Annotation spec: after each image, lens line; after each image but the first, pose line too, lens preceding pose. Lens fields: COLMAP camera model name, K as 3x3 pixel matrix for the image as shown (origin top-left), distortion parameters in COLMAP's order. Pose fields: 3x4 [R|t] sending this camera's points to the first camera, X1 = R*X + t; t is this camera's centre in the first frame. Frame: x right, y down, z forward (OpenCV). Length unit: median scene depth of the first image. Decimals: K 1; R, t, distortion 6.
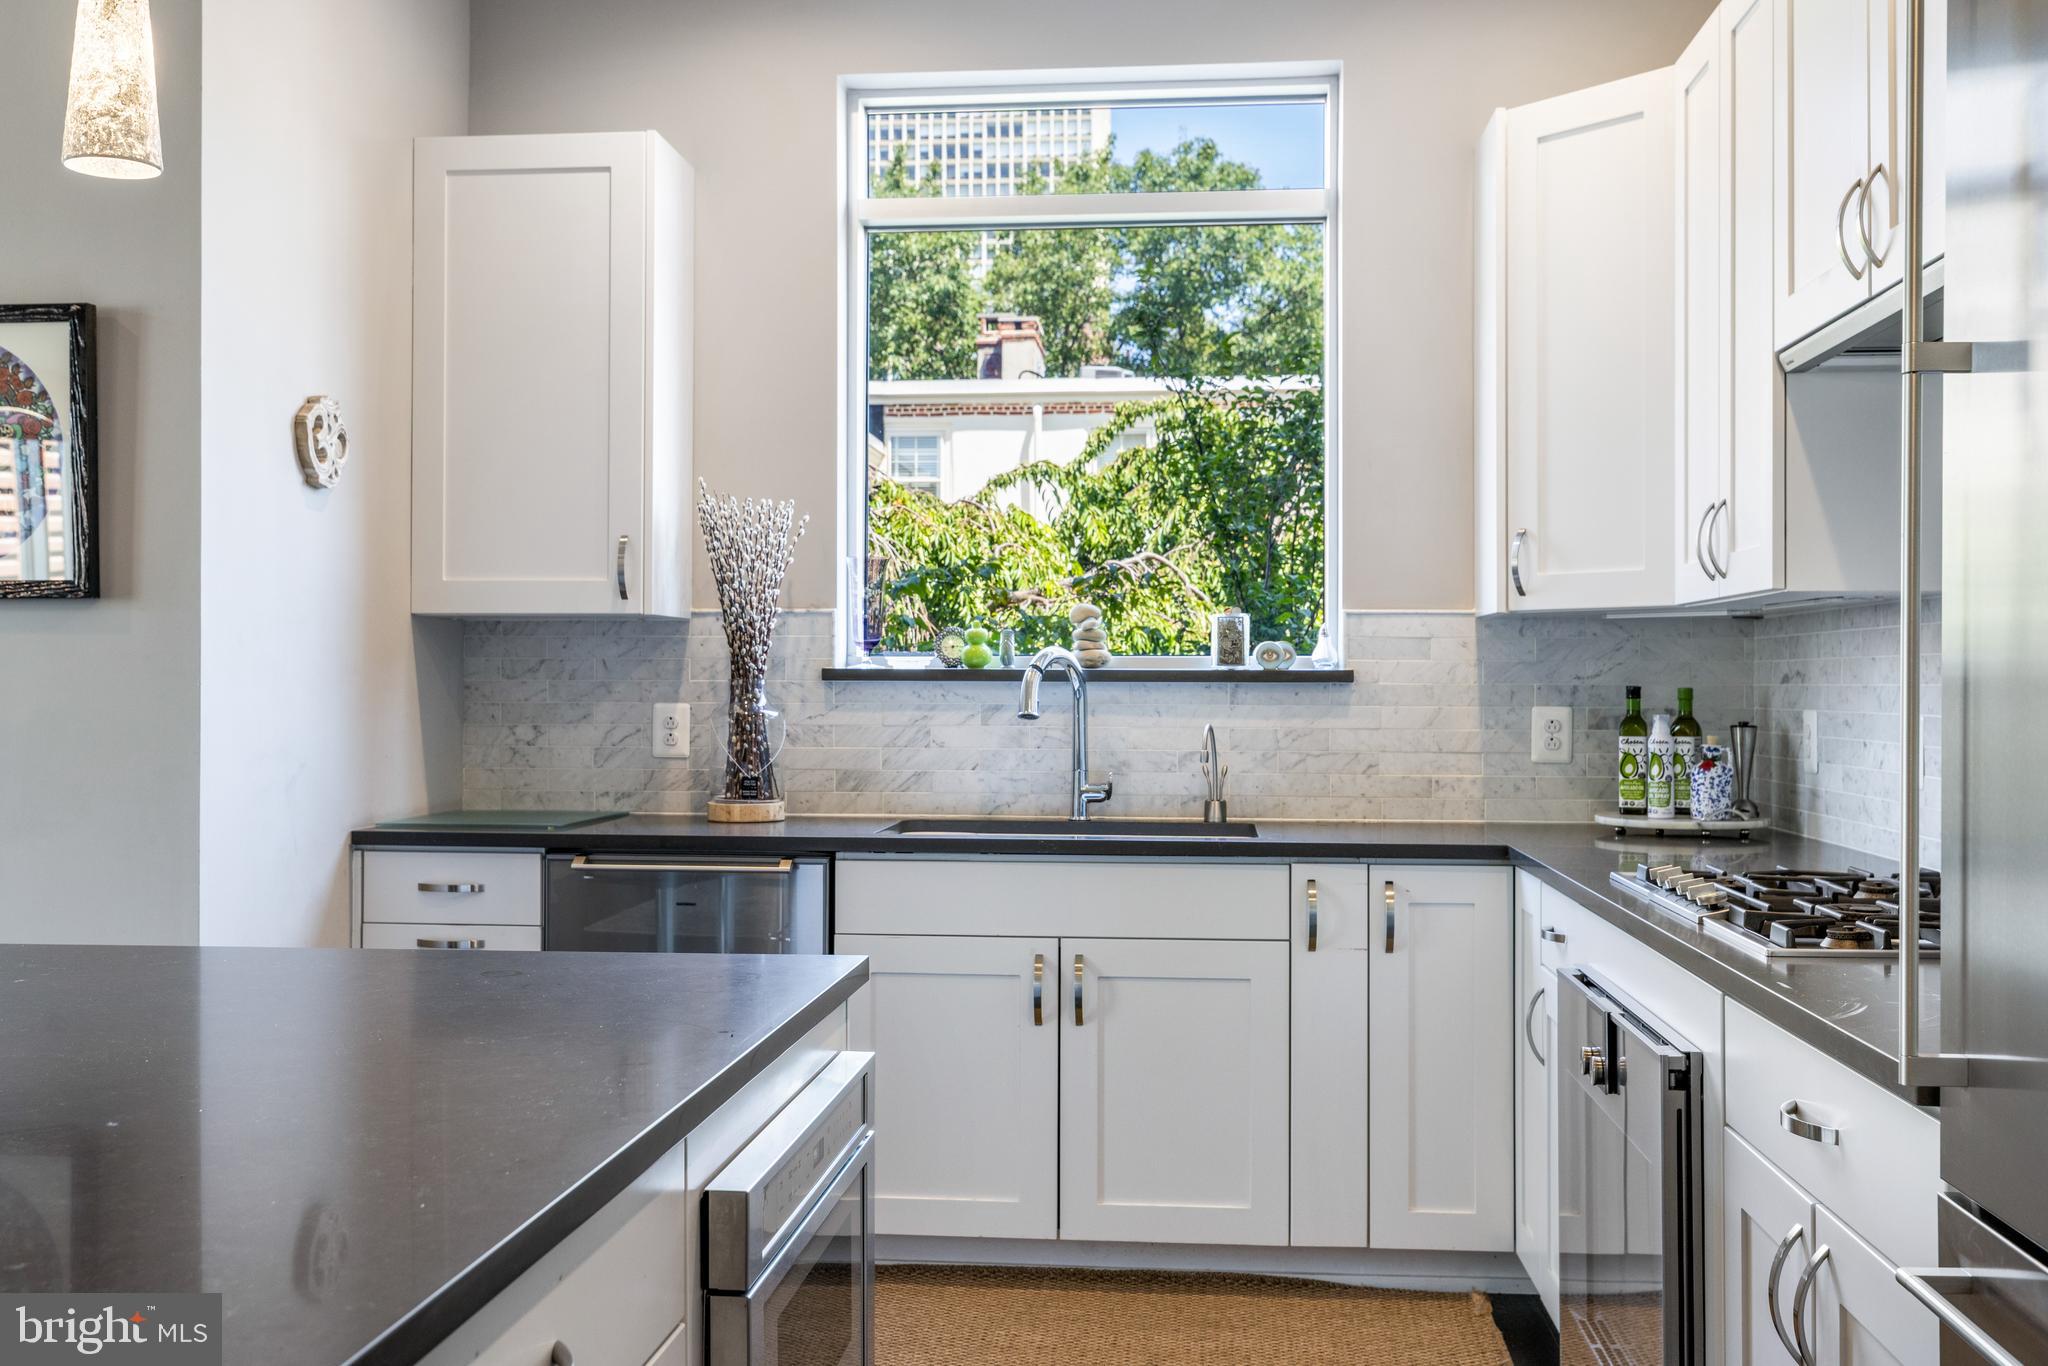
lens RADIAL K [[1986.1, 0, 1022.8], [0, 1986.1, 676.5], [0, 0, 1]] dist [0.007027, 0.000000]
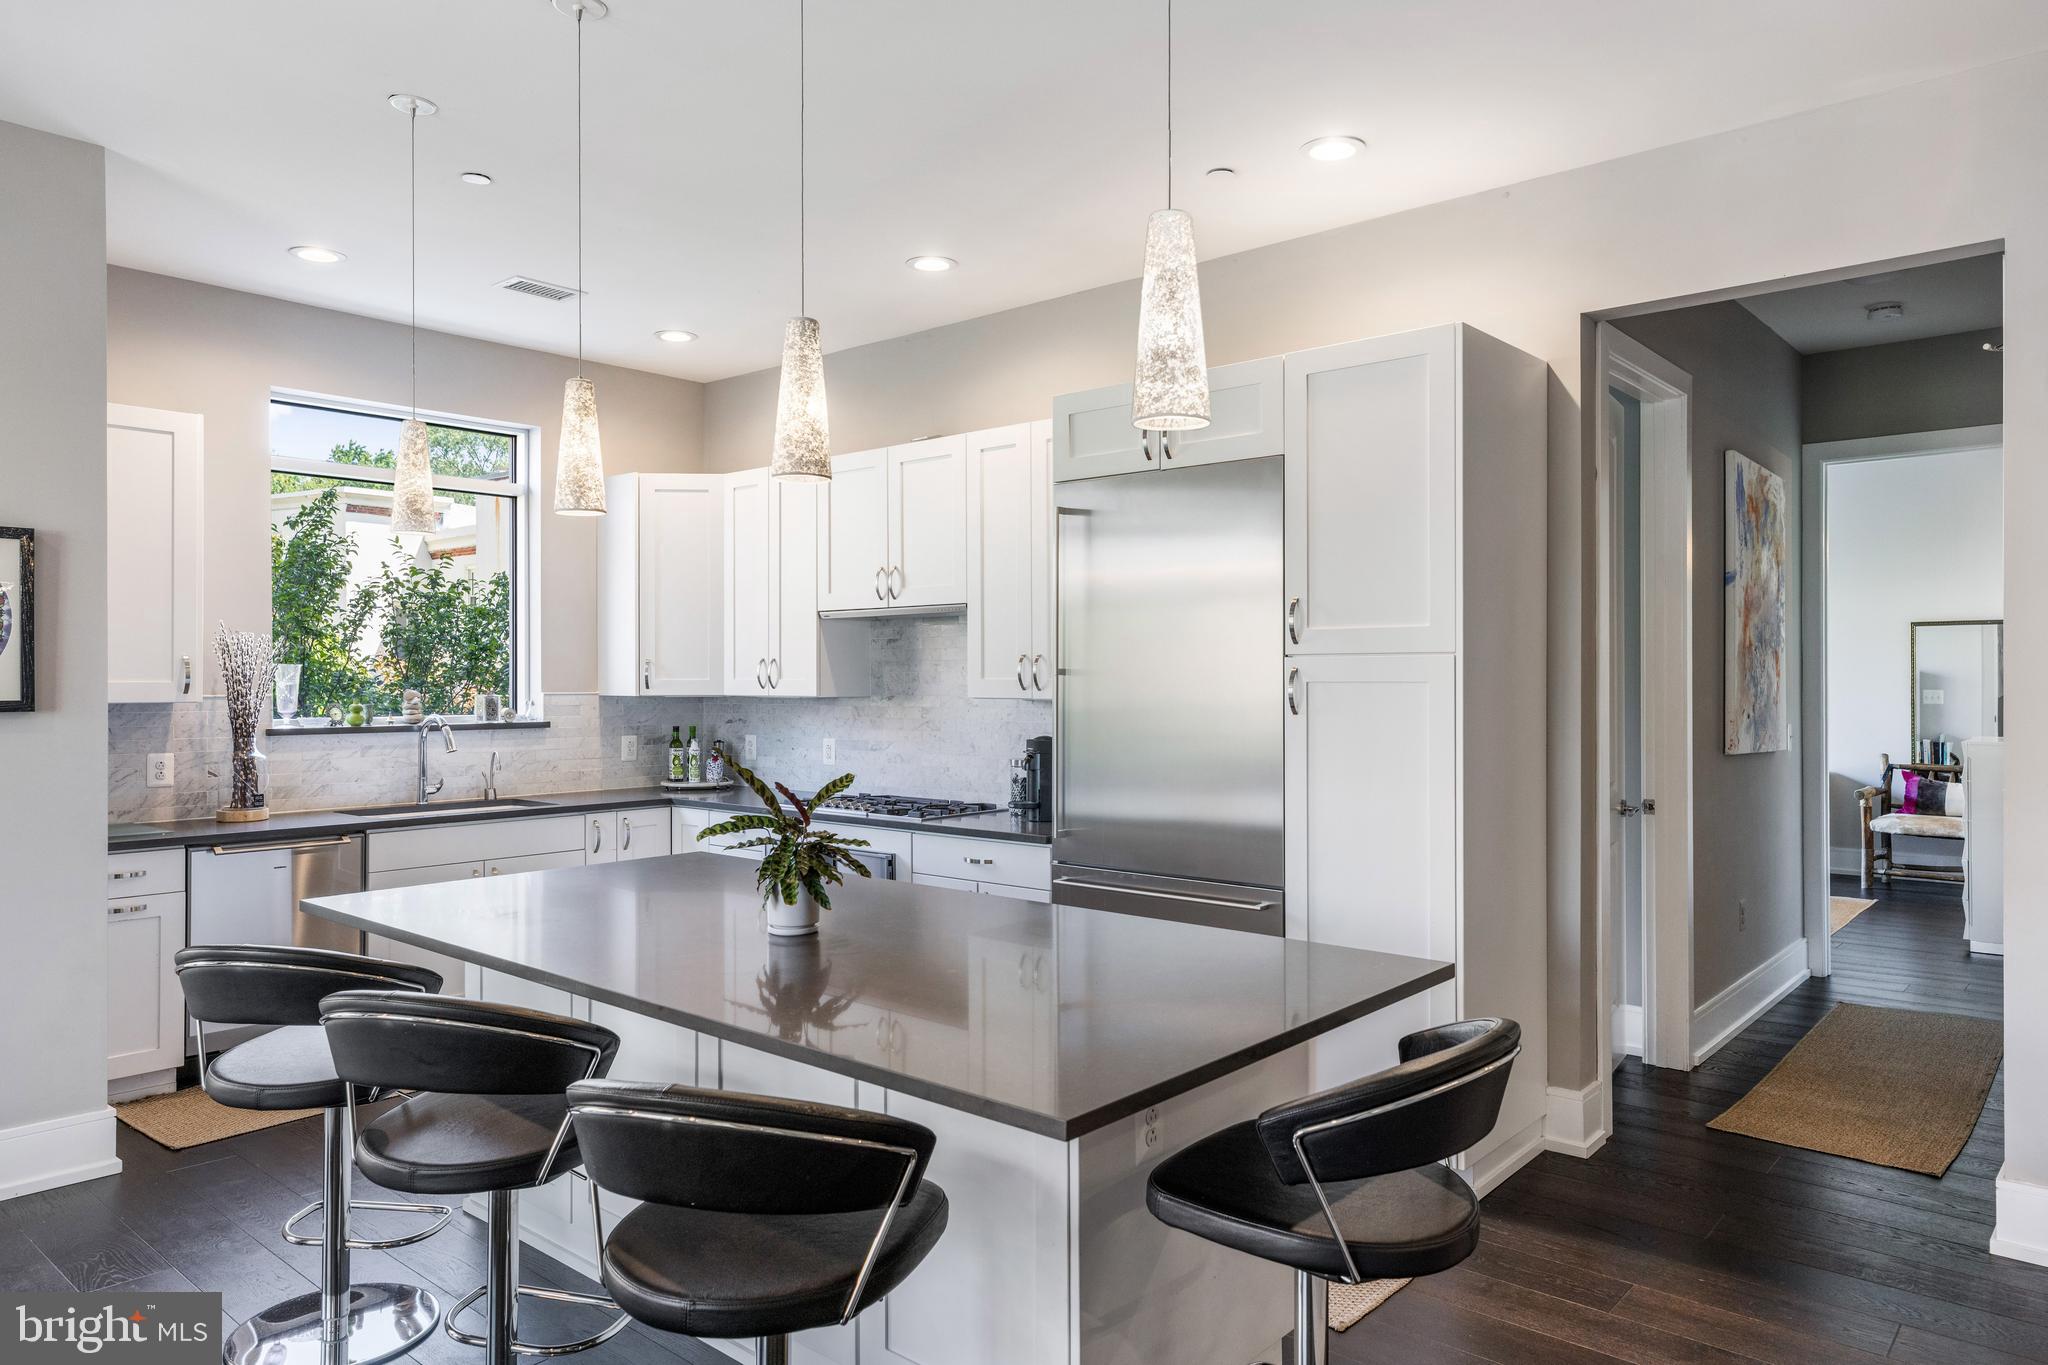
lens RADIAL K [[1324.4, 0, 1025.0], [0, 1324.4, 680.5], [0, 0, 1]] dist [0.003186, 0.000656]
pose [[0.580578, -0.004895, 0.814190, -0.679554], [0.001050, 0.999986, 0.005263, -0.053458], [-0.814204, -0.002201, 0.580575, -0.215529]]
